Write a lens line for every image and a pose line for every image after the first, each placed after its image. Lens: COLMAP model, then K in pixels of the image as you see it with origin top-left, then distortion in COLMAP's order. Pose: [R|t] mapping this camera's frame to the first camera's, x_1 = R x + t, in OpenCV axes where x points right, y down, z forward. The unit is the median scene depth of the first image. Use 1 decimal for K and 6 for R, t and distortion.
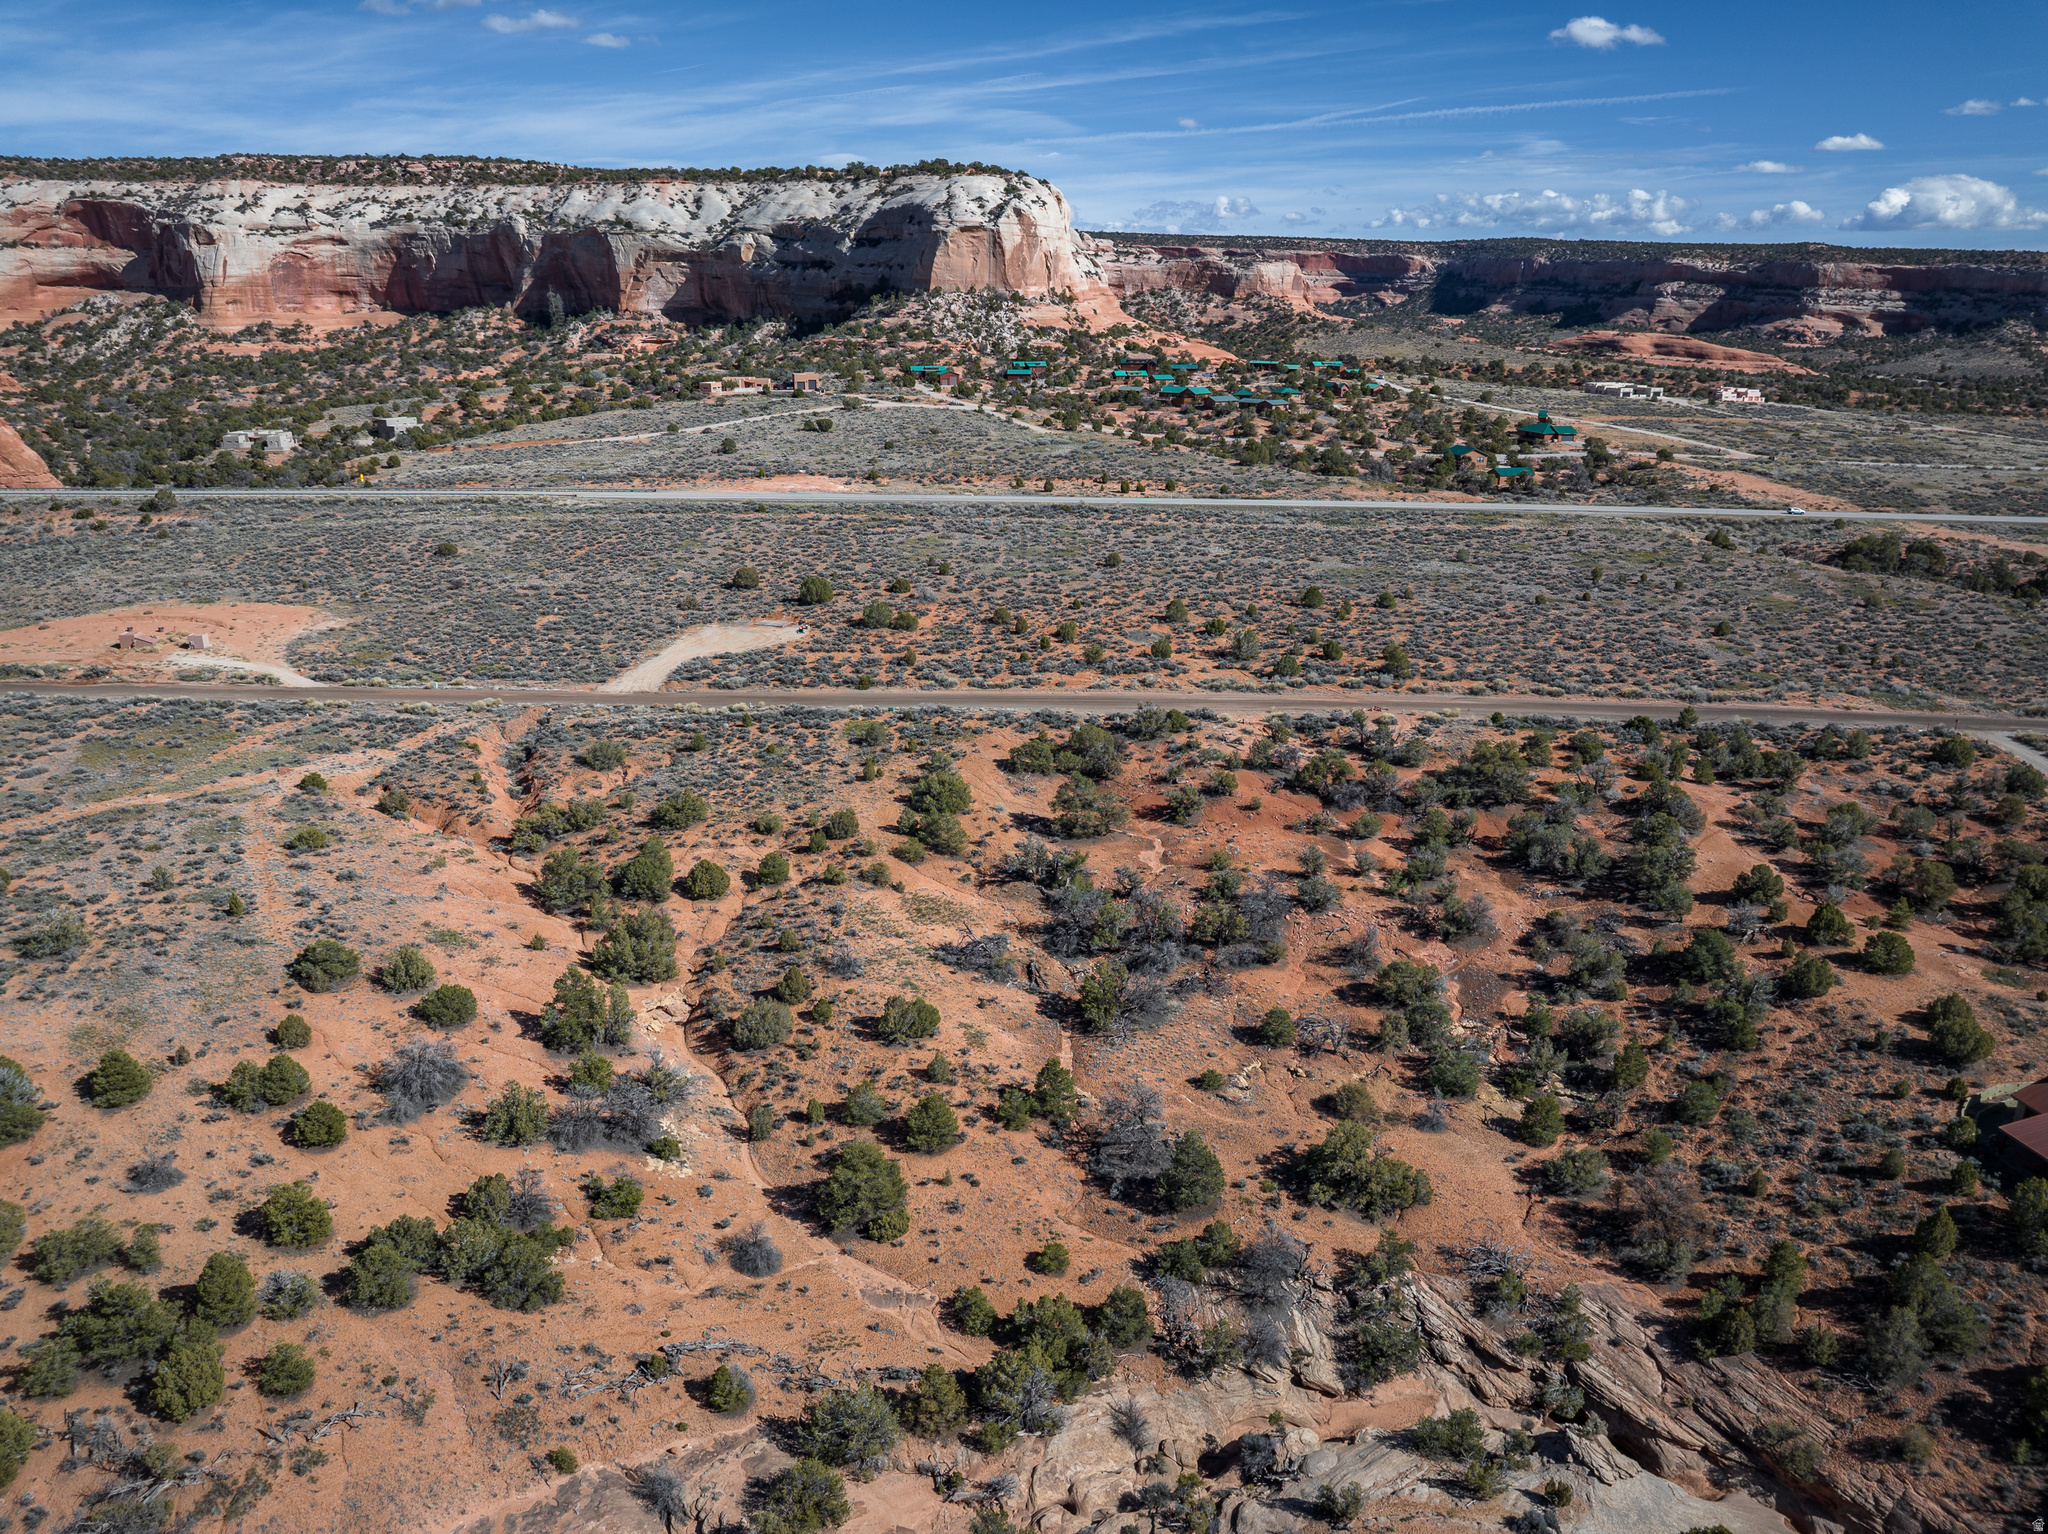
lens RADIAL K [[1456.8, 0, 1018.0], [0, 1456.8, 760.4], [0, 0, 1]] dist [-0.065886, 0.040076]
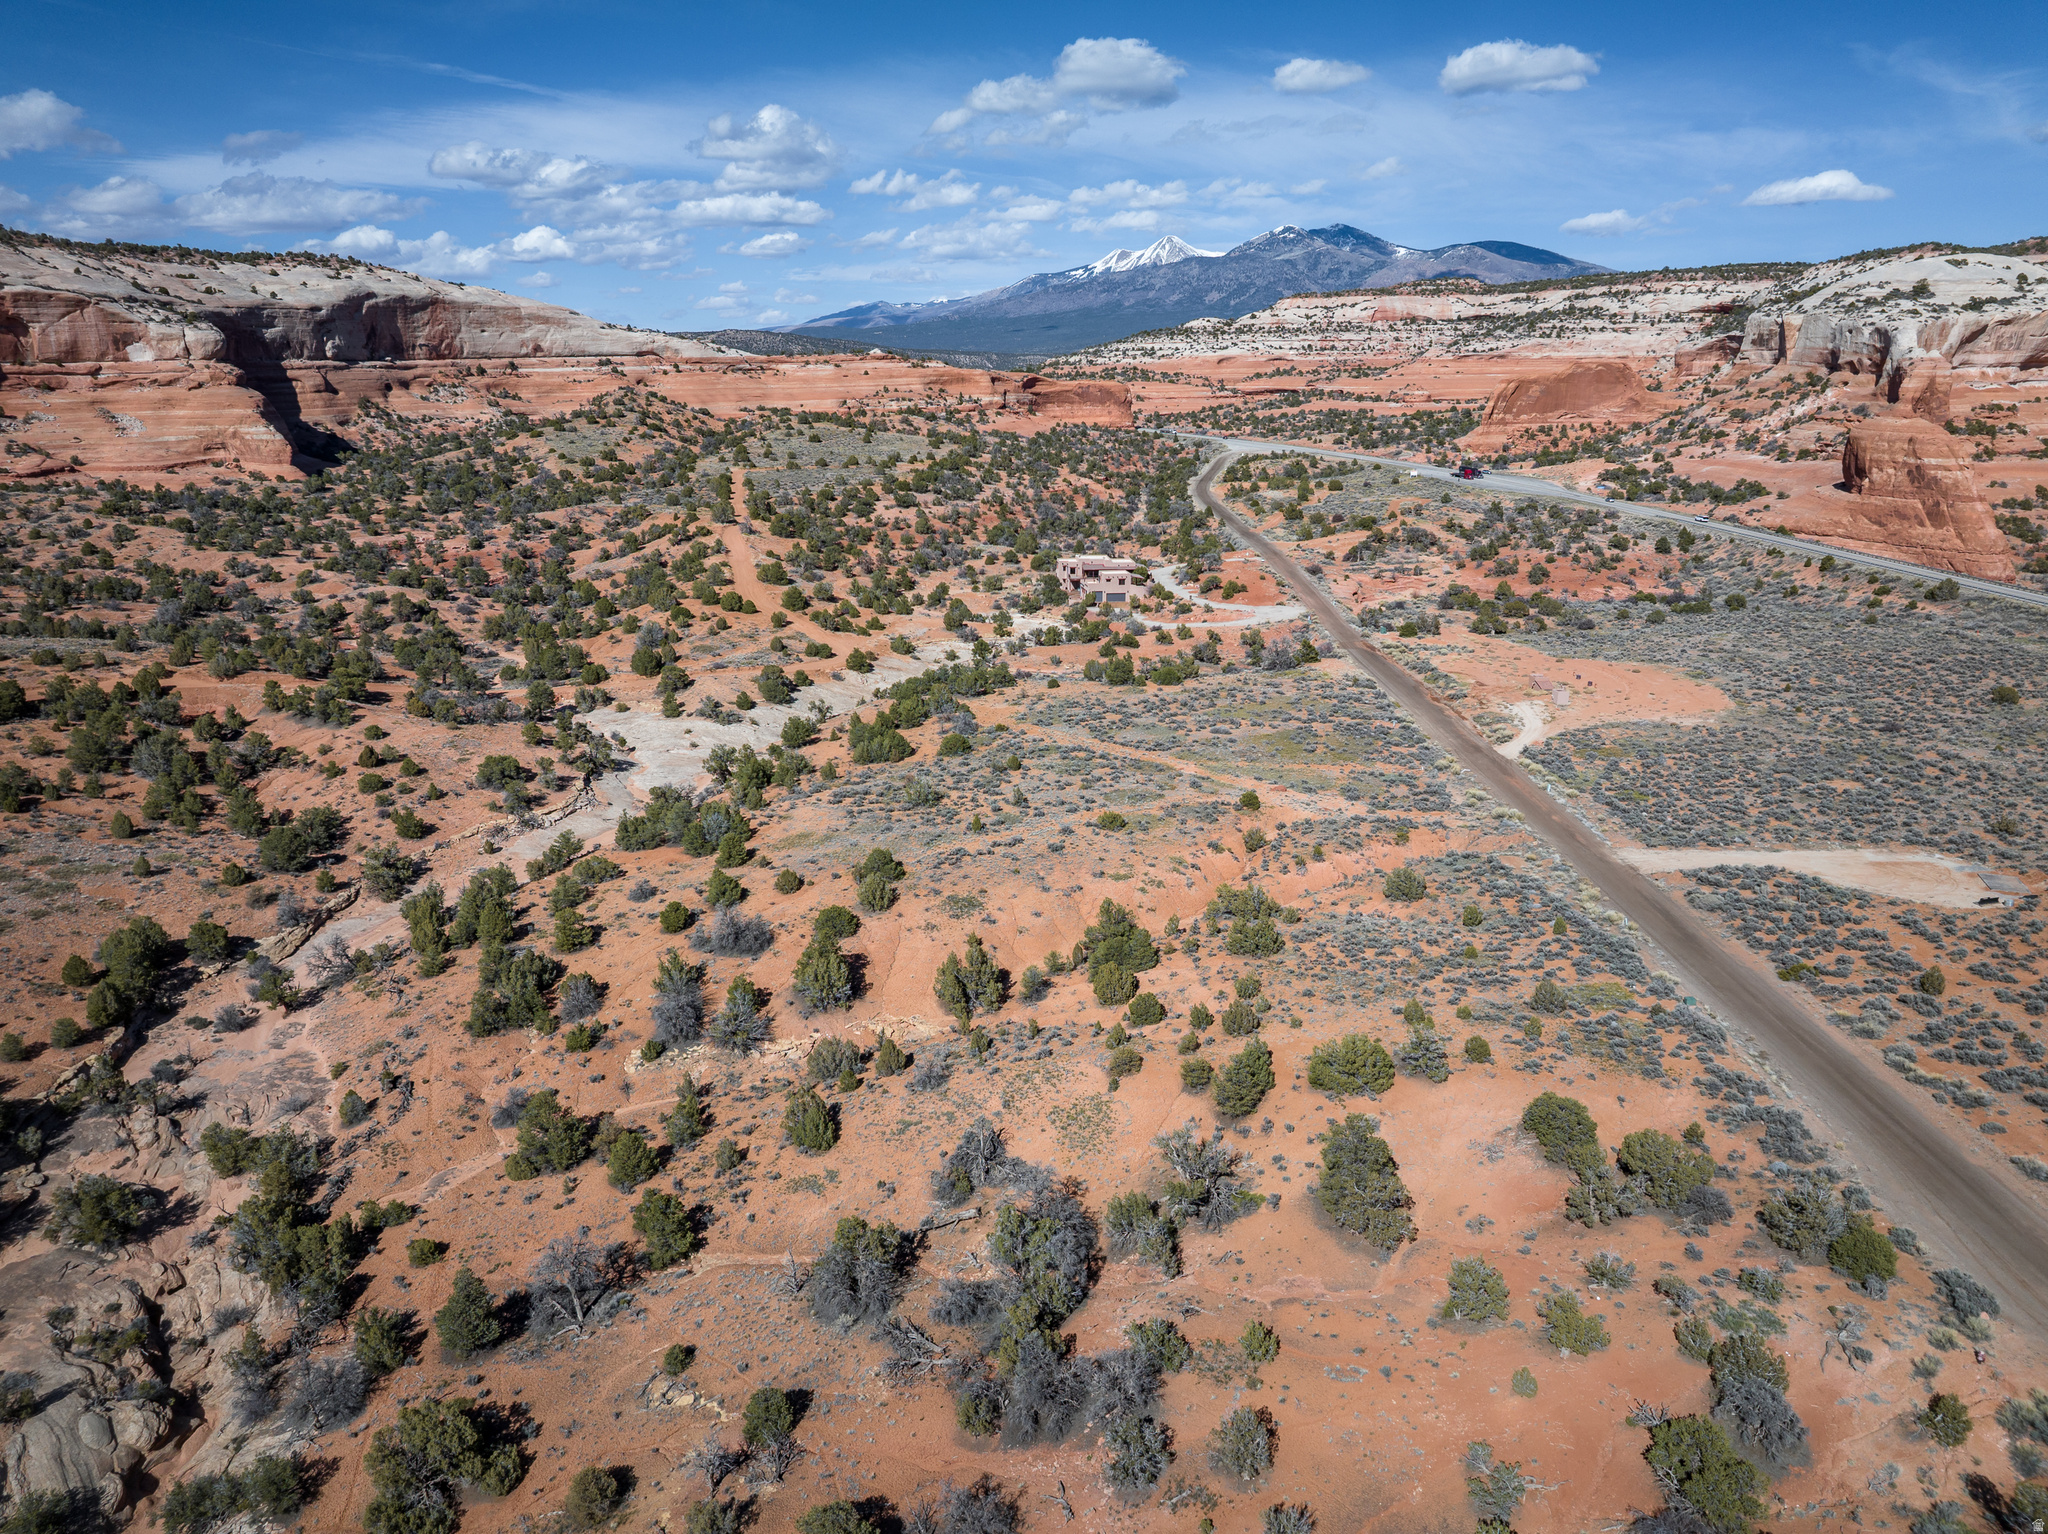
lens RADIAL K [[1456.8, 0, 1018.0], [0, 1456.8, 760.4], [0, 0, 1]] dist [-0.065886, 0.040076]
pose [[0.008496, 0.254721, -0.966977, 0.156444], [-0.303834, 0.921951, 0.240190, -0.061627], [0.952687, 0.291760, 0.085225, 0.199680]]
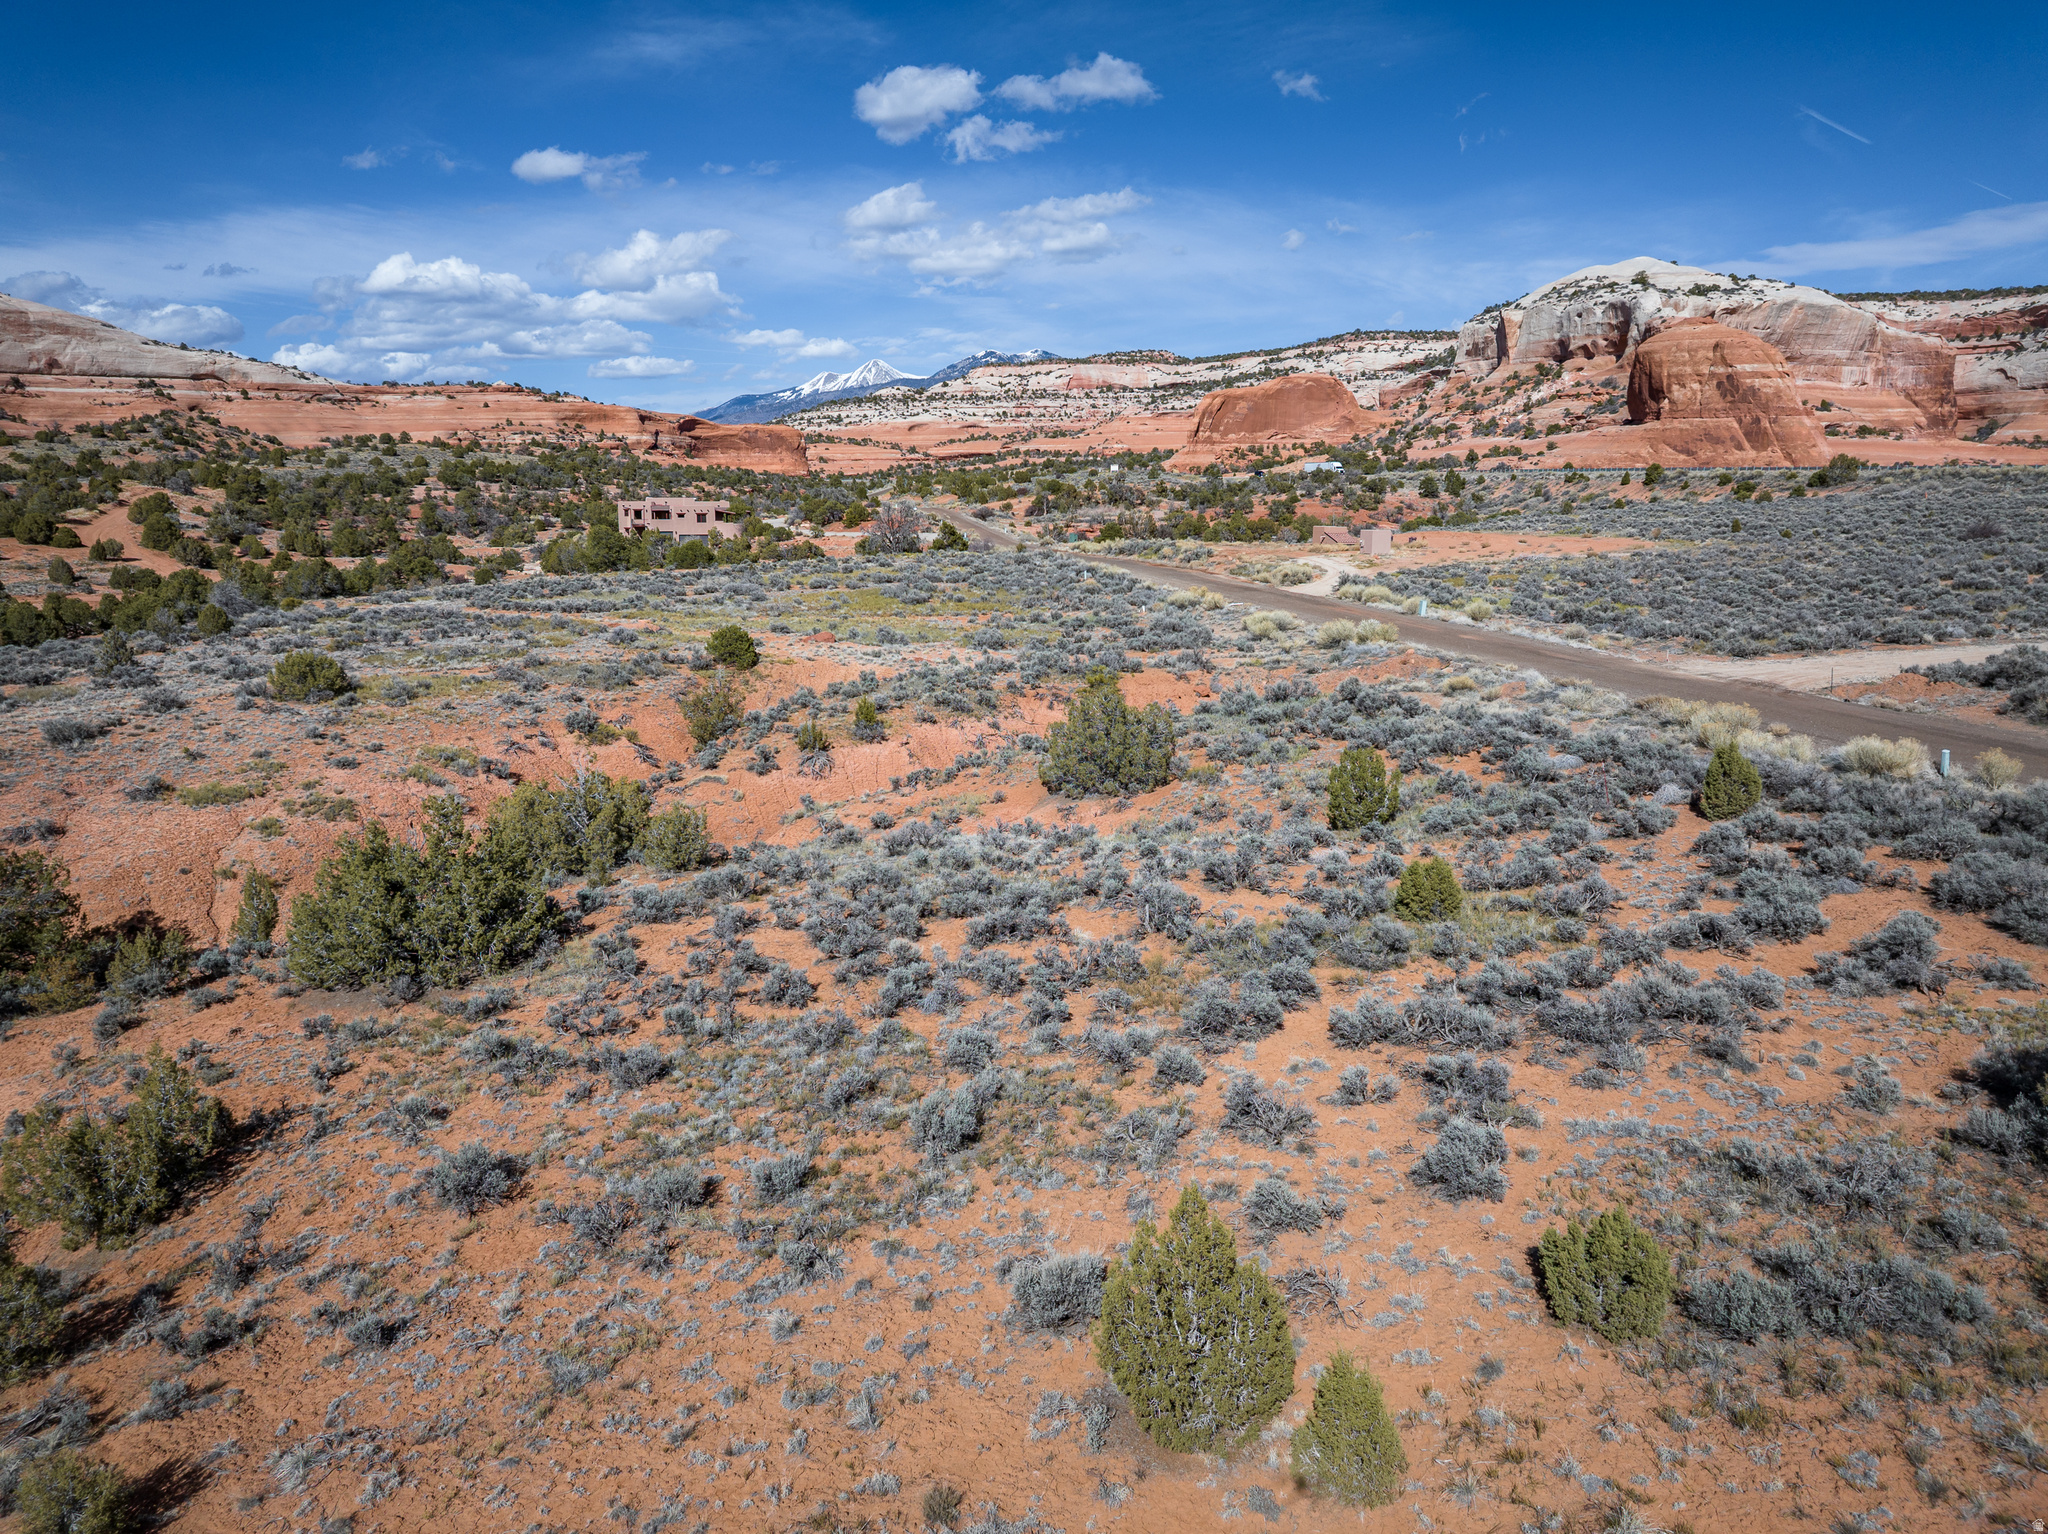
lens RADIAL K [[1449.0, 0, 1021.4], [0, 1449.0, 769.8], [0, 0, 1]] dist [-0.053290, 0.023949]
pose [[0.202114, 0.178077, -0.963036, -0.010452], [-0.297512, 0.948024, 0.112862, -0.007072], [0.933079, 0.263704, 0.244588, 0.269789]]
